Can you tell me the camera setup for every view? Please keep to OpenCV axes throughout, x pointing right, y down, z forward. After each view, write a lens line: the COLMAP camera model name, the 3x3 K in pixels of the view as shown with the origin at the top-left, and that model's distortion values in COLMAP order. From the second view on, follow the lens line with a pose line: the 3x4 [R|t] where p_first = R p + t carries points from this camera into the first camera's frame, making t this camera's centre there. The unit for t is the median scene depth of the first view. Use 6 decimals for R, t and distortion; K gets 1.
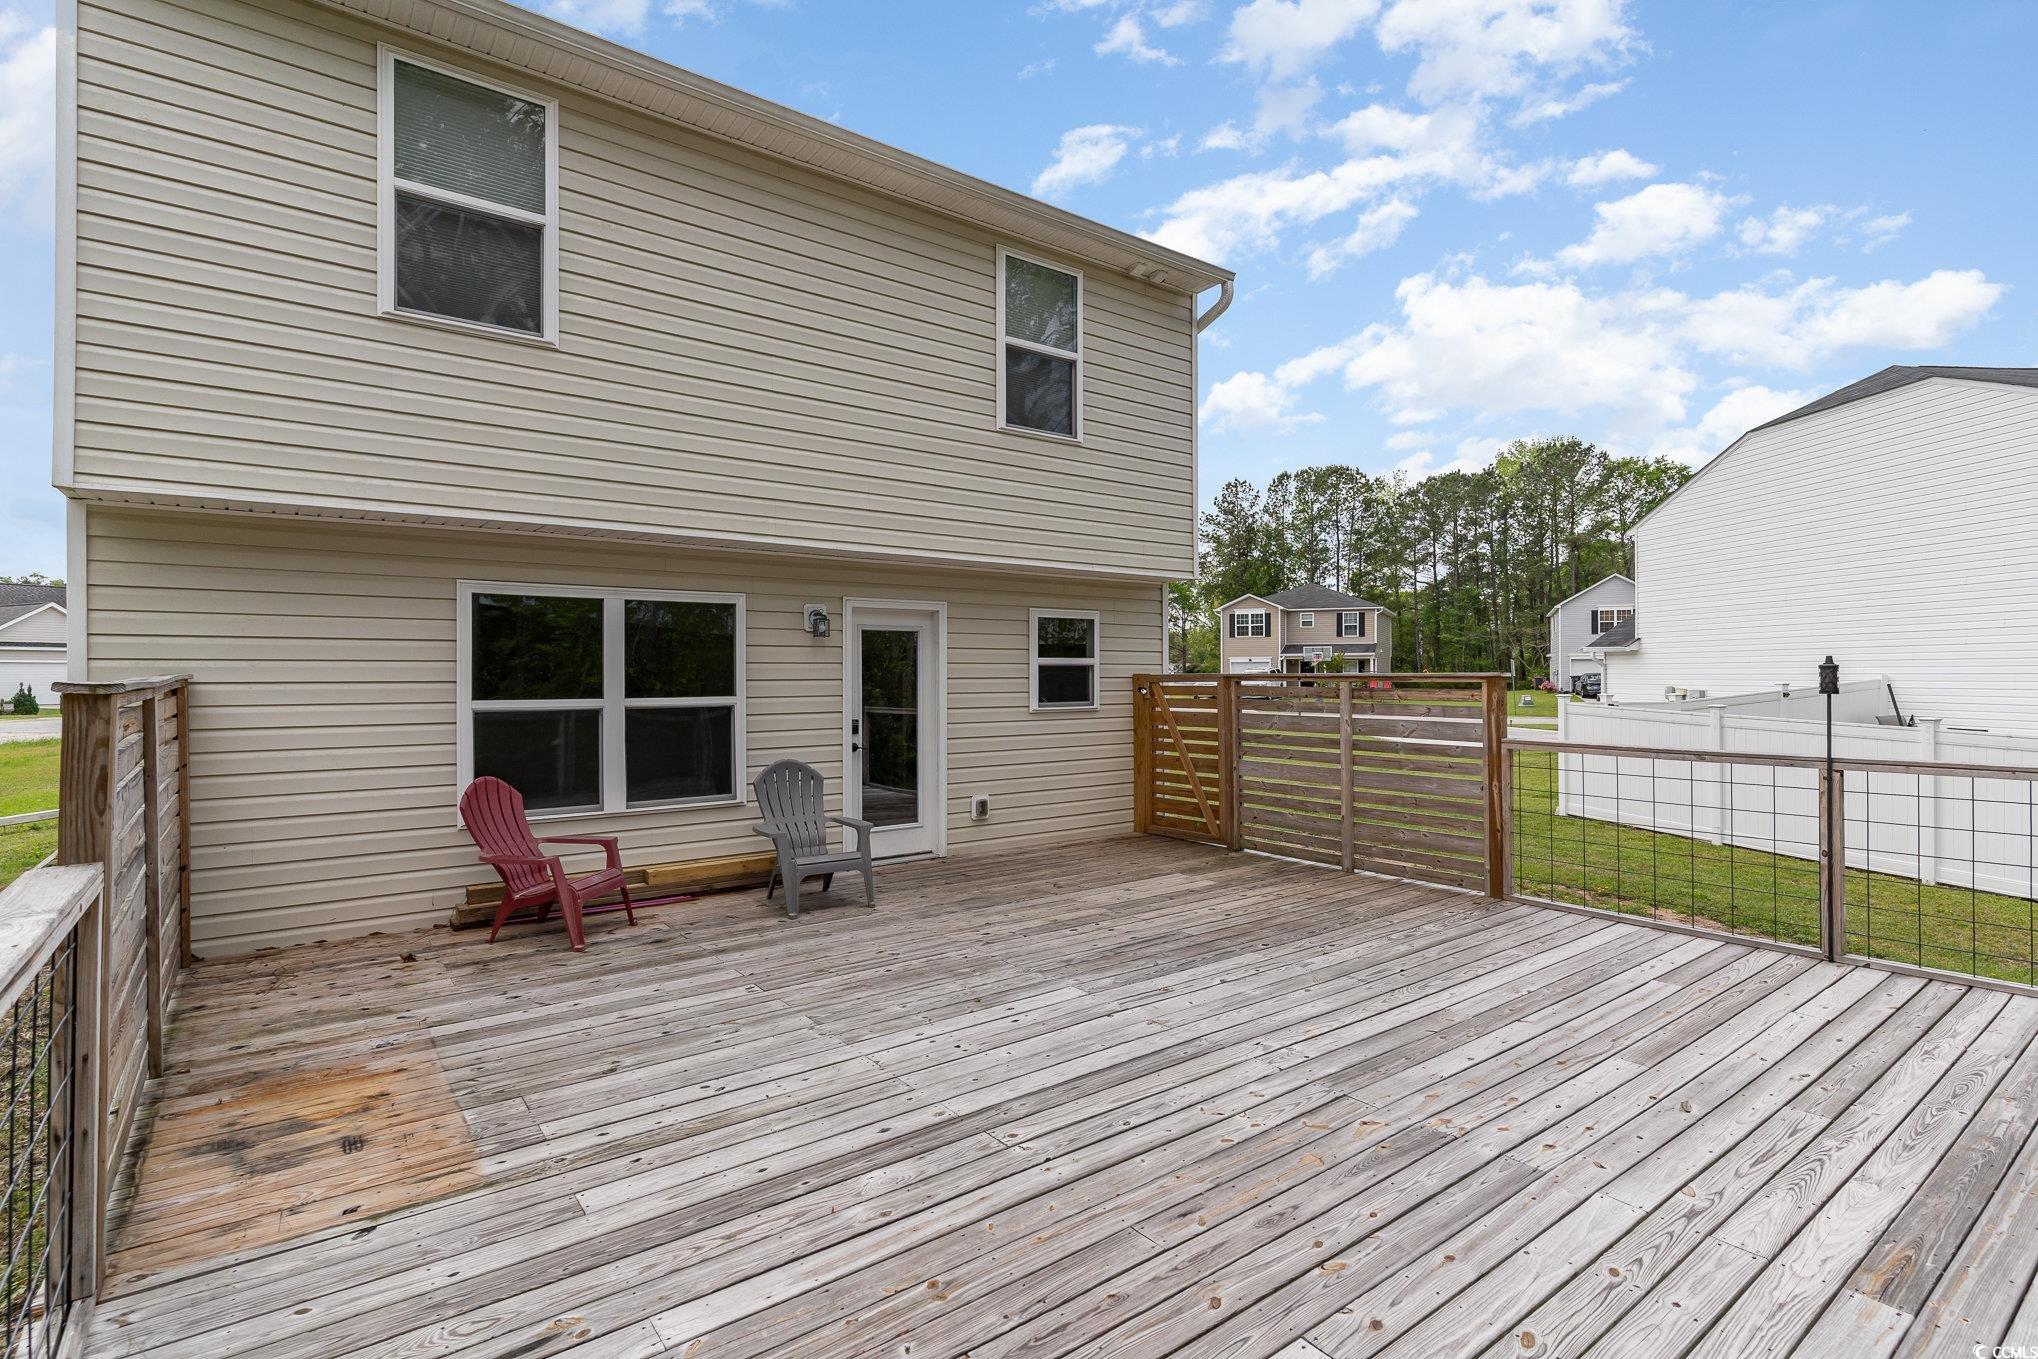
lens RADIAL K [[977.8, 0, 1019.3], [0, 977.8, 684.7], [0, 0, 1]] dist [-0.001905, -0.000278]
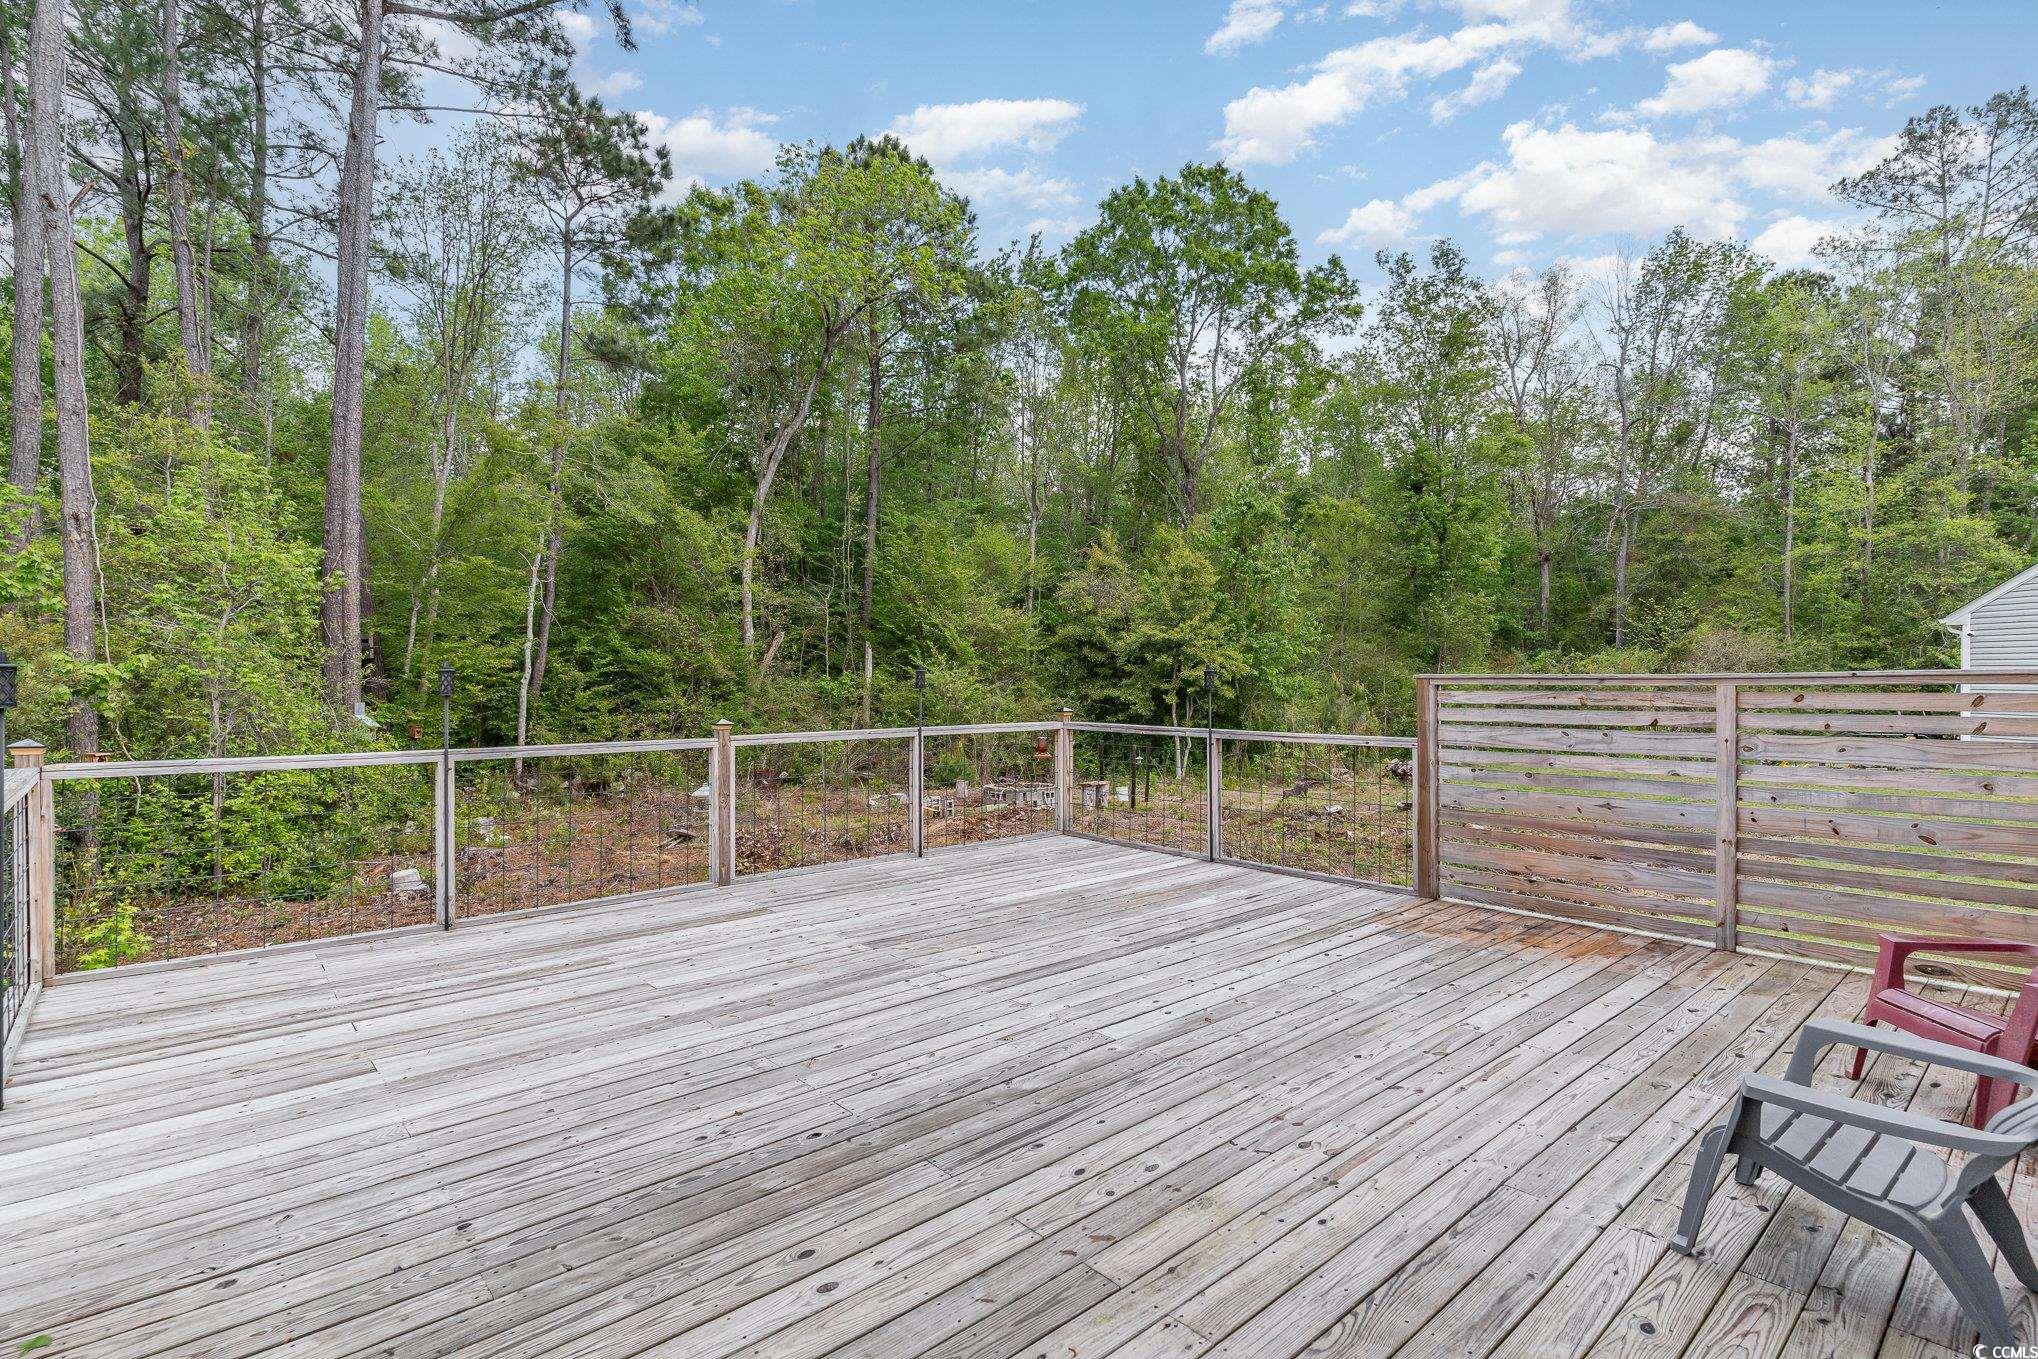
lens RADIAL K [[977.8, 0, 1019.3], [0, 977.8, 684.7], [0, 0, 1]] dist [-0.001905, -0.000278]
pose [[-0.997477, 0.005898, -0.070744, 0.209524], [0.004572, 0.999811, 0.018895, -0.017690], [0.070842, 0.018524, -0.997316, 1.978951]]
